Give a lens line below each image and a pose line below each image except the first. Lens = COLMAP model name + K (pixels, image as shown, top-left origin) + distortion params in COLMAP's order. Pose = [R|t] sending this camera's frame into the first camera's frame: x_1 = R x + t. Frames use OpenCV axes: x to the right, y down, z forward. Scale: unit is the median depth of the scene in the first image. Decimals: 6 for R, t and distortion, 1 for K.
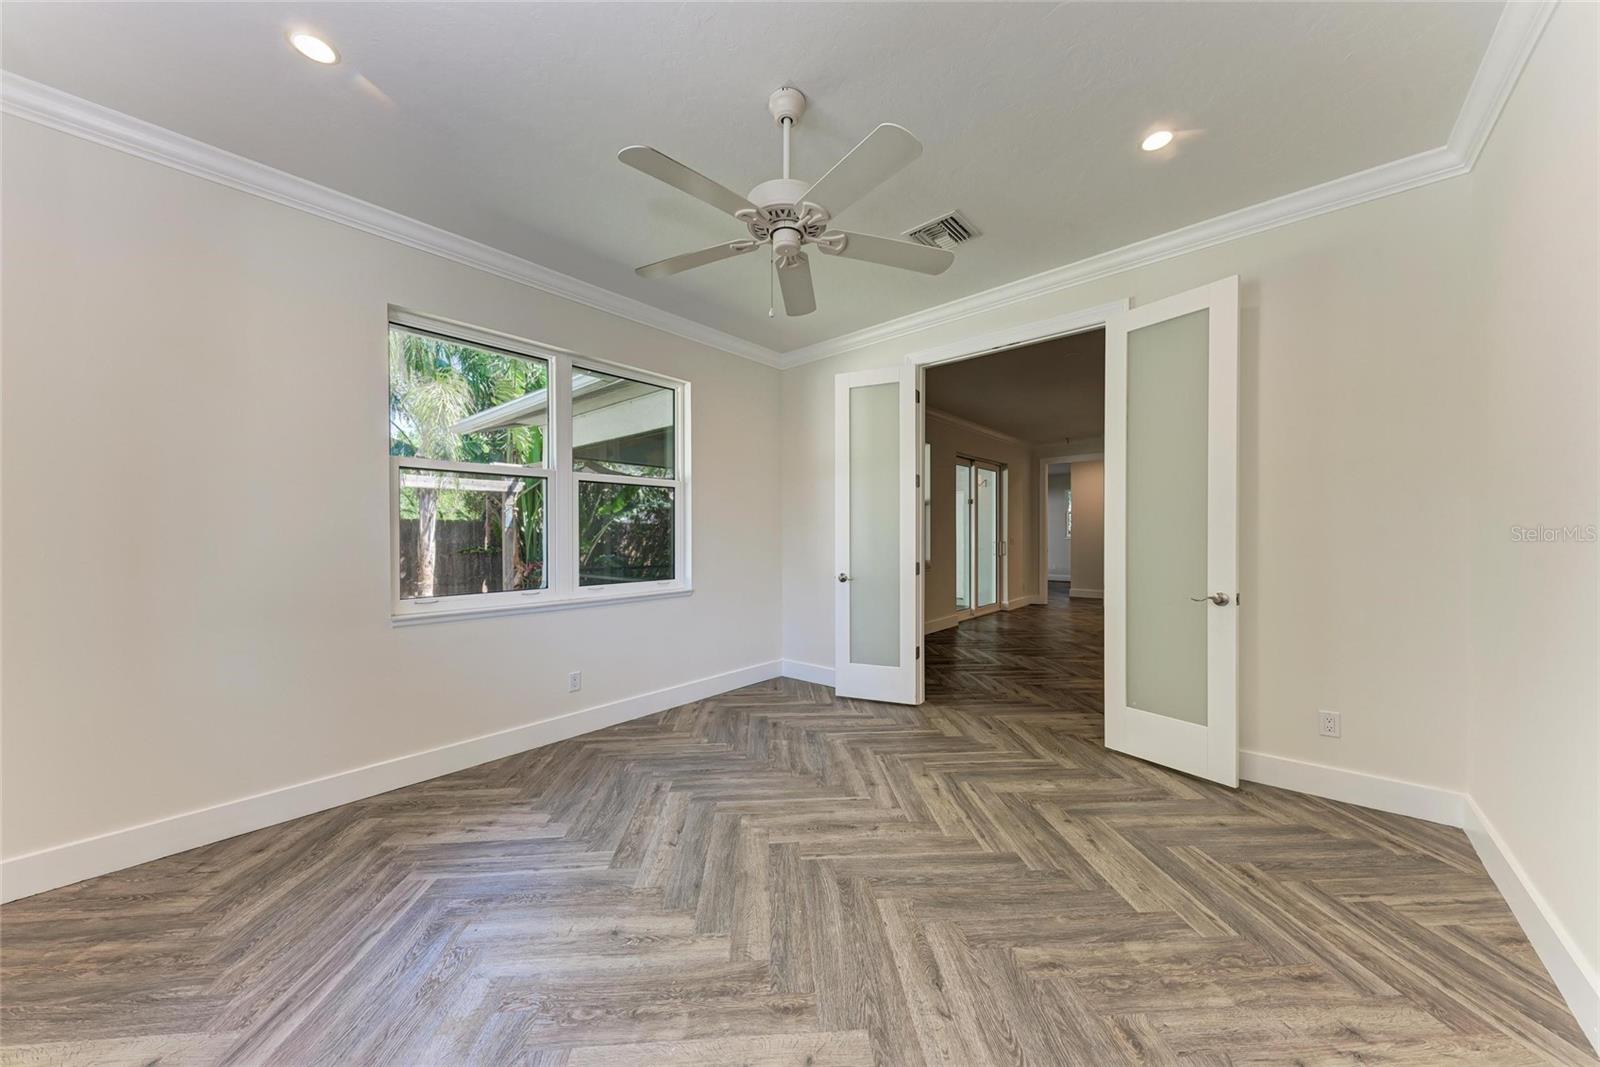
lens RADIAL K [[545.9, 0, 806.1], [0, 545.9, 538.3], [0, 0, 1]] dist [0.013700, -0.000392]
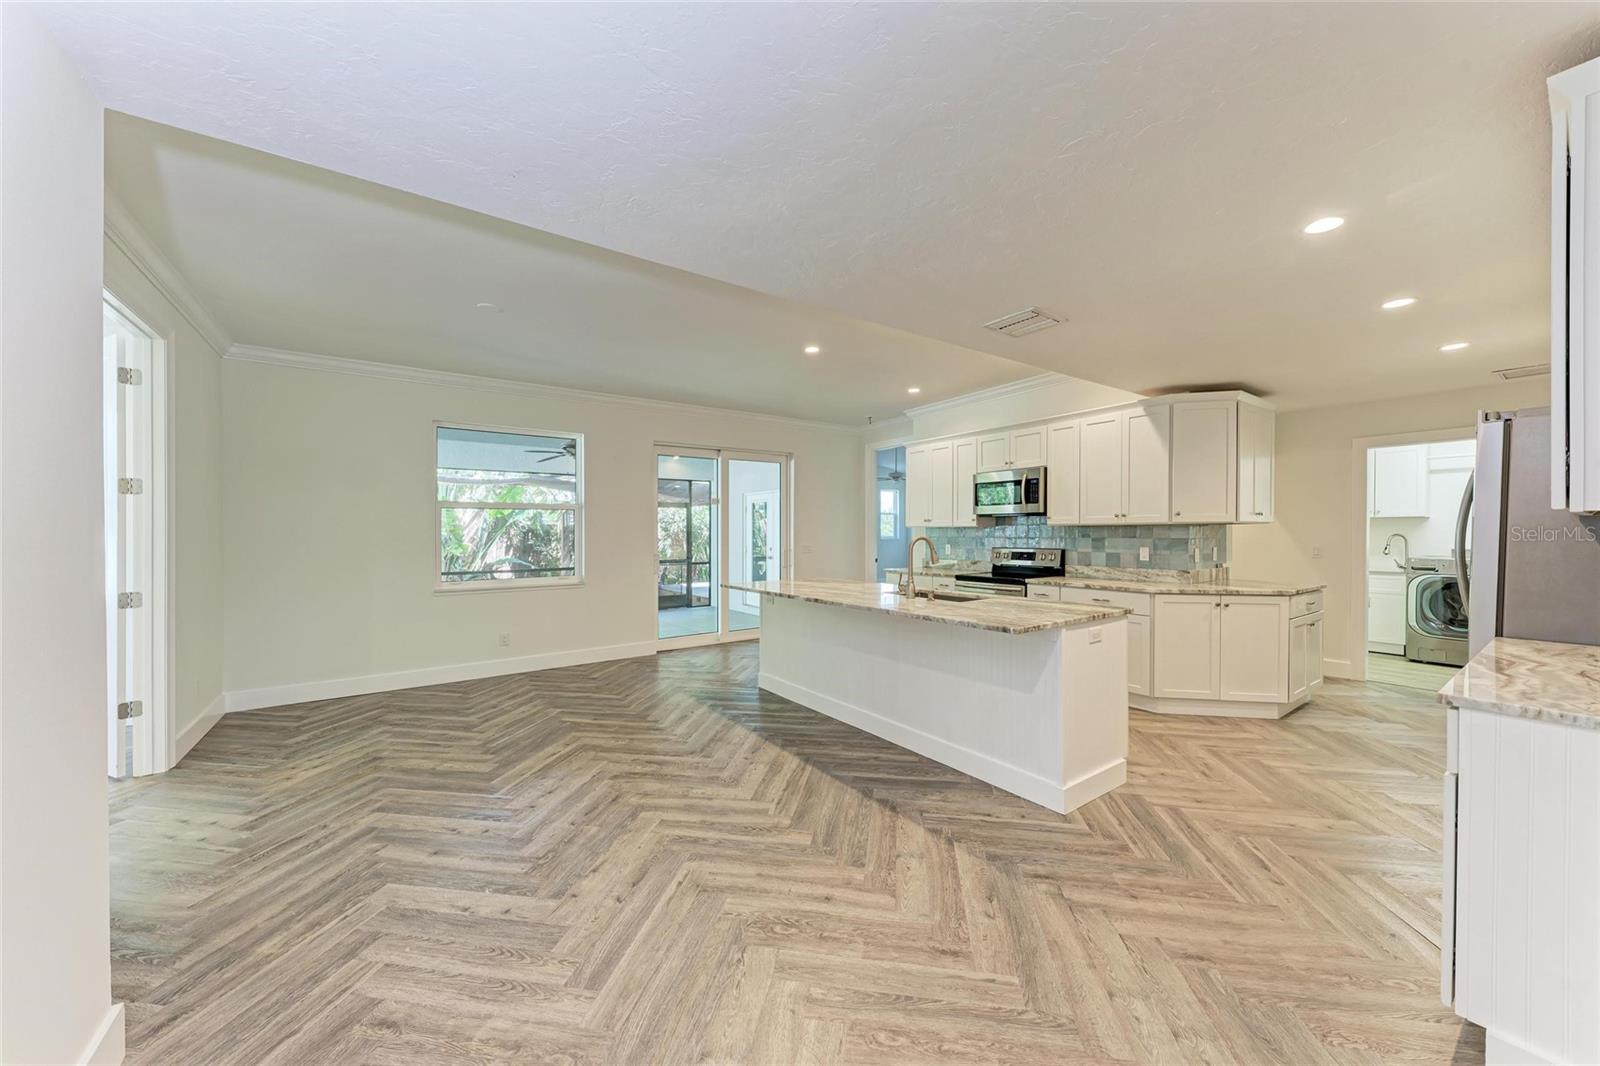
lens RADIAL K [[555.1, 0, 786.0], [0, 555.1, 532.7], [0, 0, 1]] dist [0.024631, 0.000053]
pose [[0.971291, 0.000724, -0.237894, 1.877308], [-0.003230, 0.999943, -0.010145, -0.035094], [0.237874, 0.010622, 0.971238, 0.680703]]
